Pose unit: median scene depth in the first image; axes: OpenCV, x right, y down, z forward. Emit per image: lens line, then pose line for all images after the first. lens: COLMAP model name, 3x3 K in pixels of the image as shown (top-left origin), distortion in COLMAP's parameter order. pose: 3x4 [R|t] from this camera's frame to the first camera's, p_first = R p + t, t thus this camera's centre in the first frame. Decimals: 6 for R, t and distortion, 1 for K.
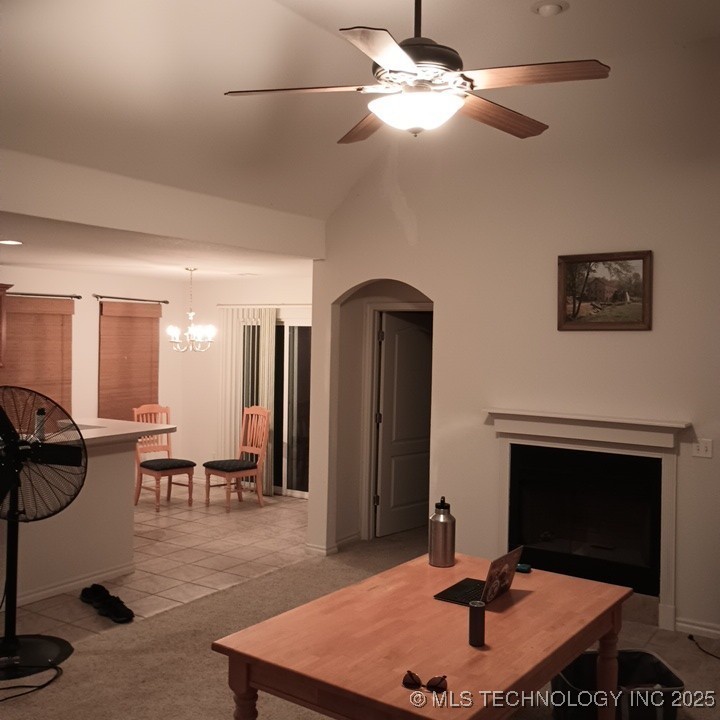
lens RADIAL K [[784.7, 0, 360.0], [0, 784.7, 360.0], [0, 0, 1]] dist [0.010132, -0.023737]
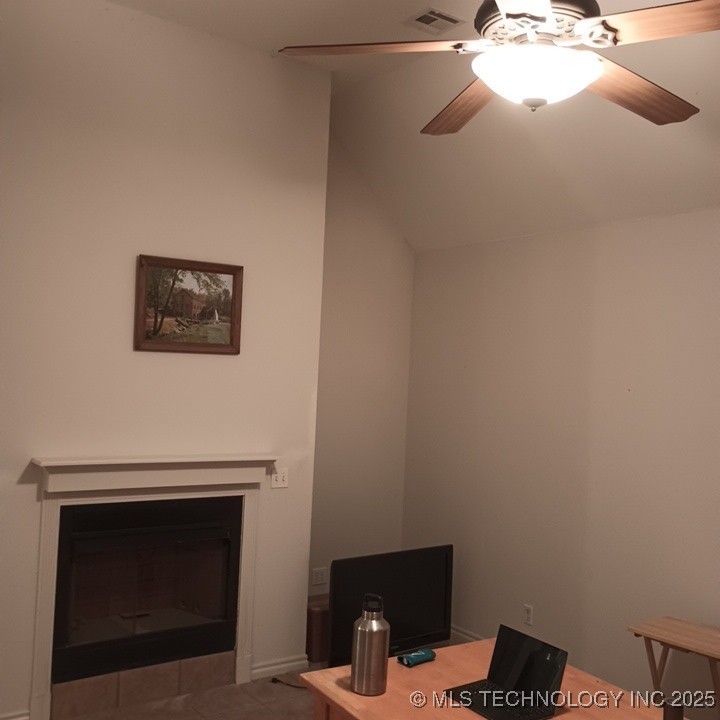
lens RADIAL K [[784.7, 0, 360.0], [0, 784.7, 360.0], [0, 0, 1]] dist [0.010132, -0.023737]
pose [[0.347326, 0.014423, 0.937633, -0.412452], [-0.009887, 0.999882, -0.011719, -0.021830], [-0.937692, -0.005200, 0.347428, 0.539917]]
